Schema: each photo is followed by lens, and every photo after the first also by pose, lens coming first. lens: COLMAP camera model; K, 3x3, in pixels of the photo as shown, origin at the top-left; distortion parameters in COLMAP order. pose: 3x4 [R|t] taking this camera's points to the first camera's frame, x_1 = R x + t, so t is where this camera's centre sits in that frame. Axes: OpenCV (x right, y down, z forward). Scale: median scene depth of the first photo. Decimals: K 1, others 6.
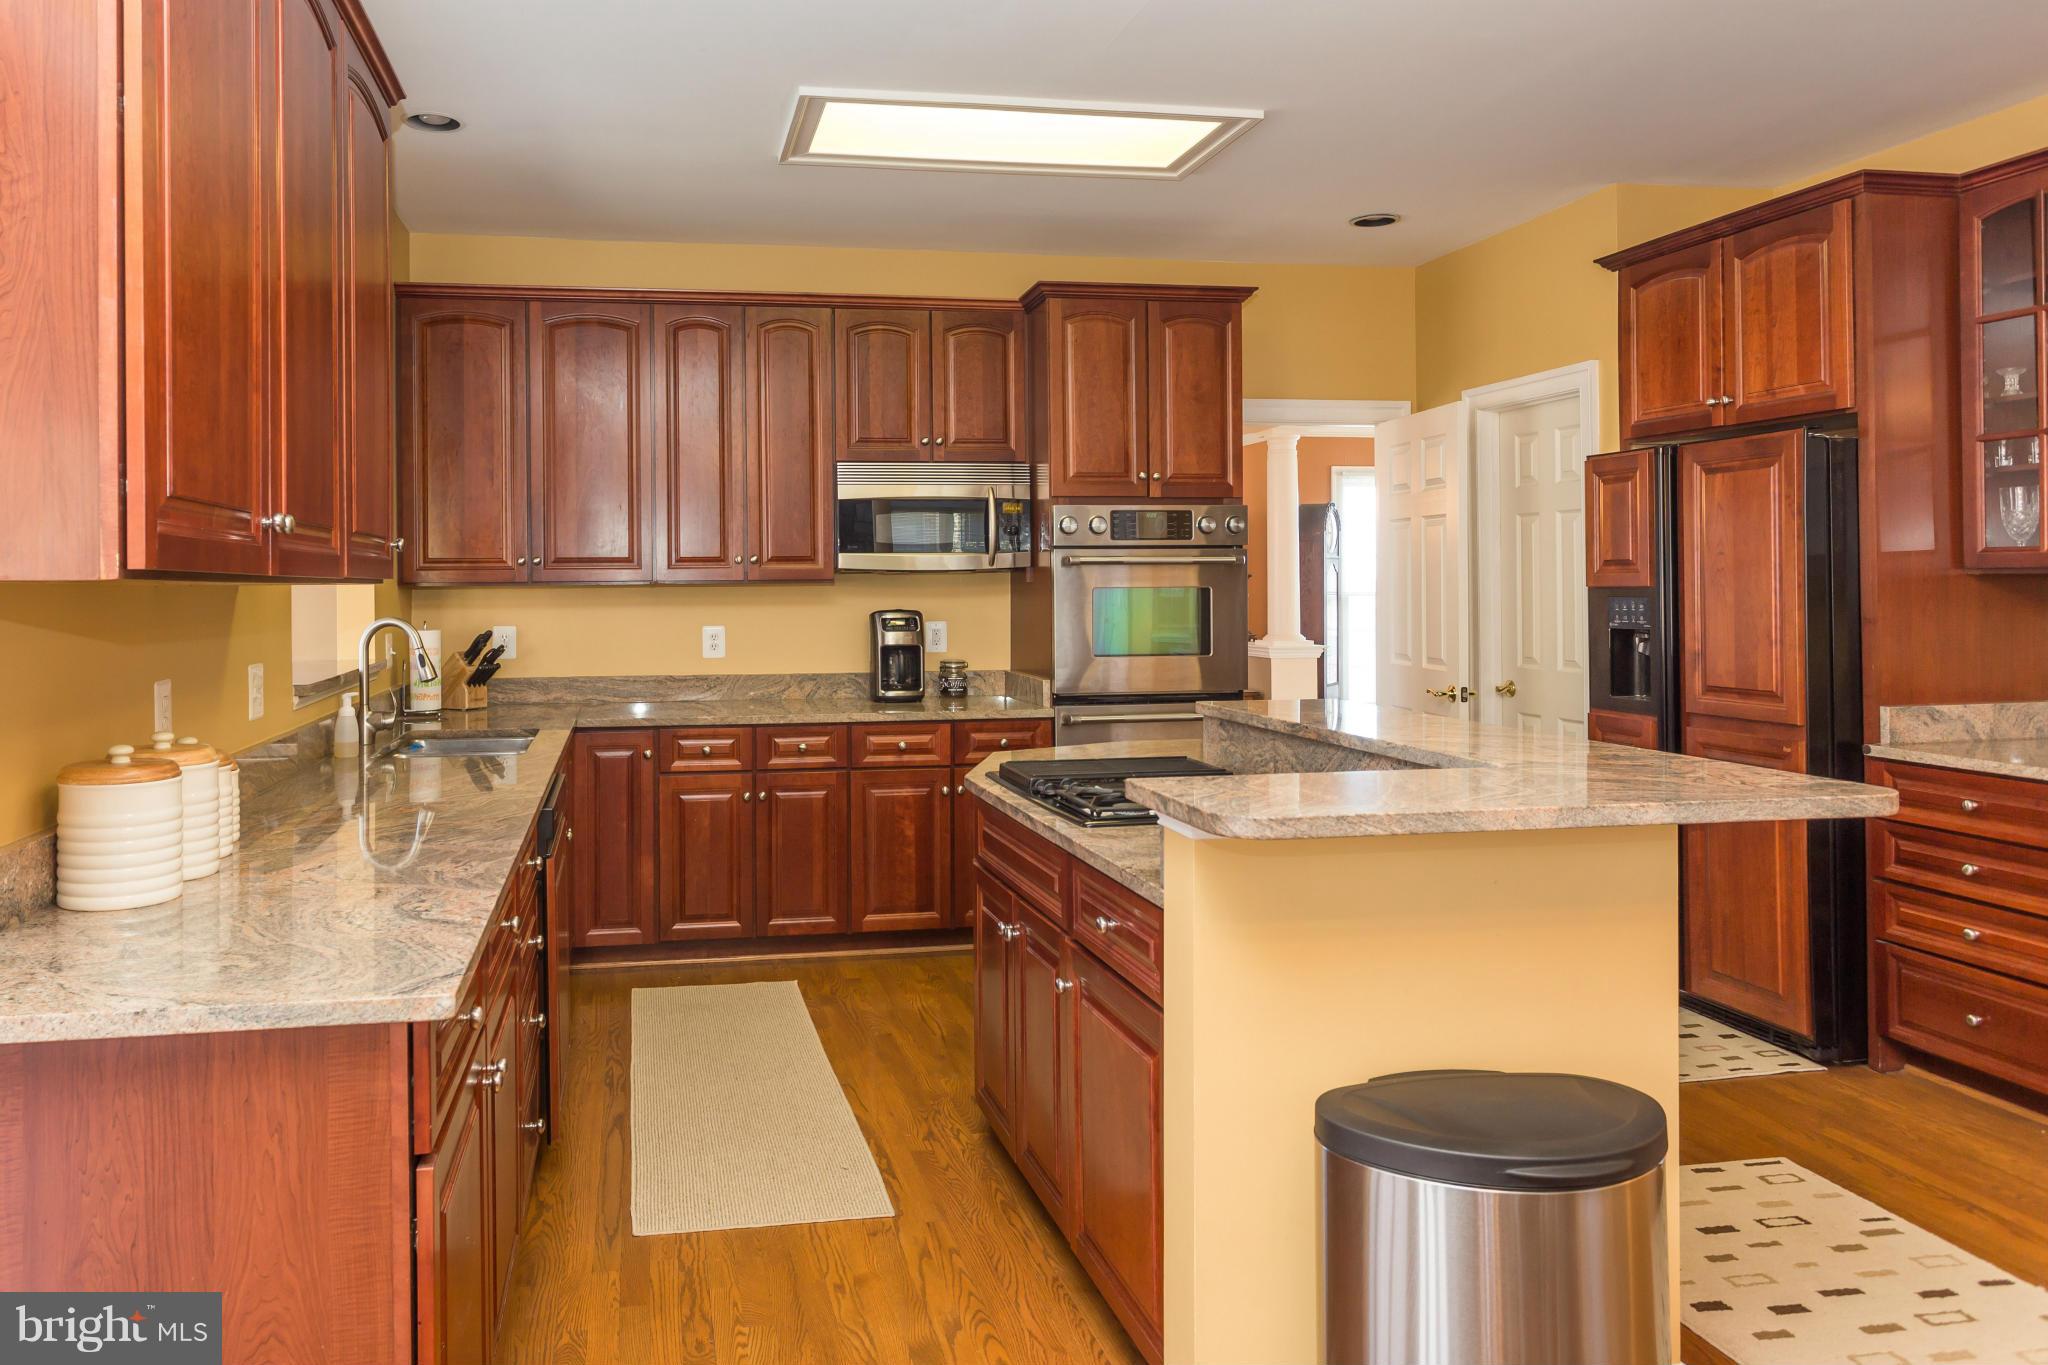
lens RADIAL K [[1344.6, 0, 1028.6], [0, 1344.6, 574.8], [0, 0, 1]] dist [0.007438, 0.002441]
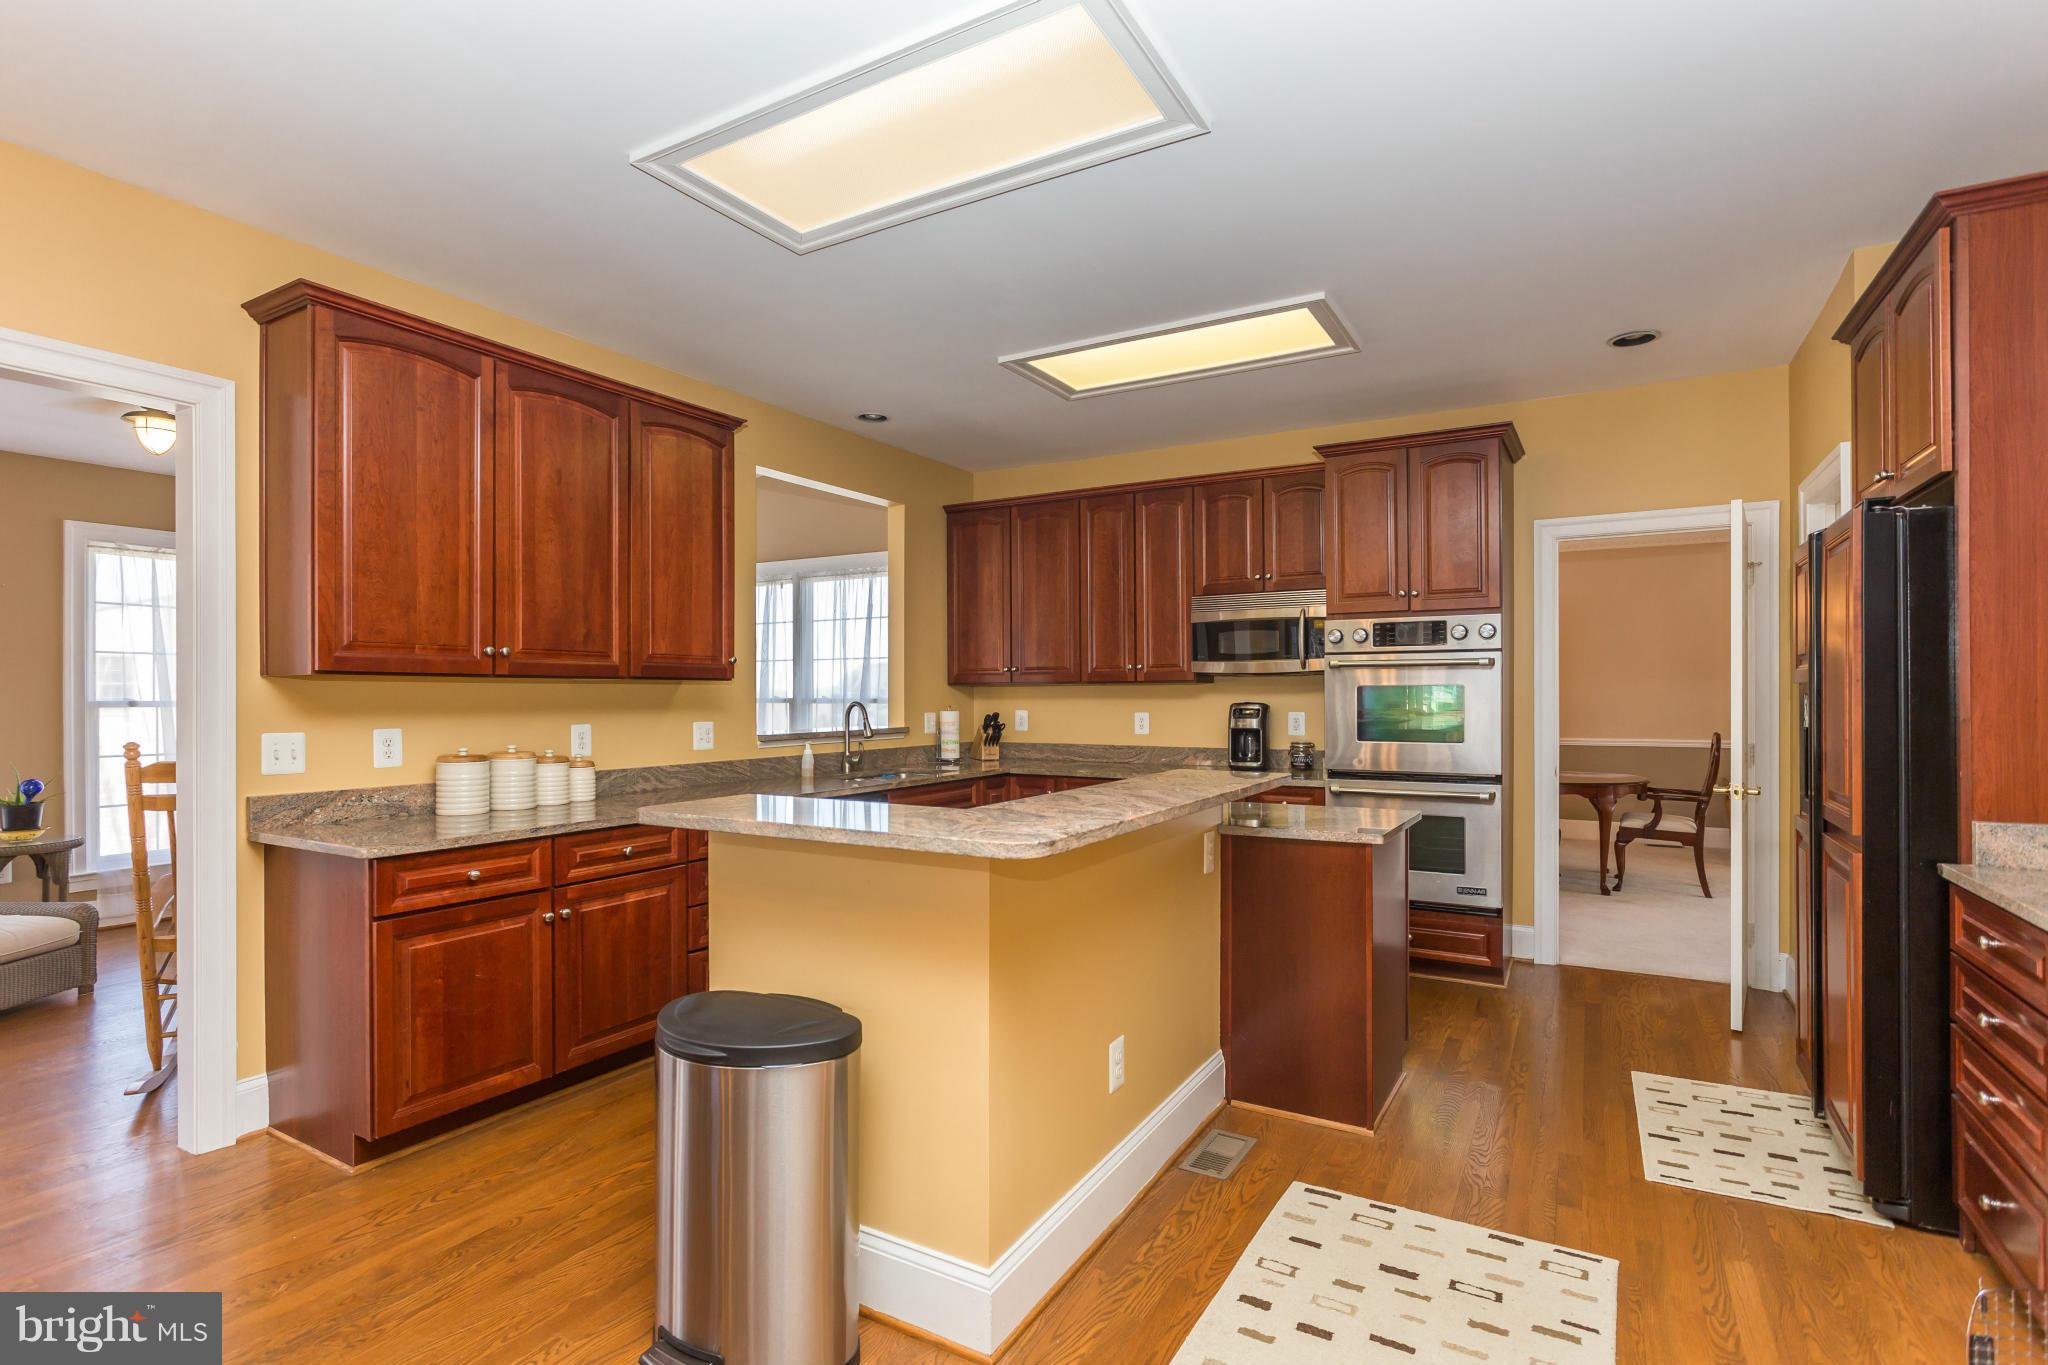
lens RADIAL K [[988.6, 0, 1024.0], [0, 988.6, 682.5], [0, 0, 1]] dist [-0.001890, -0.000088]
pose [[0.771808, -0.003596, -0.635846, 0.379136], [0.003942, 0.999992, -0.000870, 0.006276], [0.635843, -0.001835, 0.771816, 0.096759]]
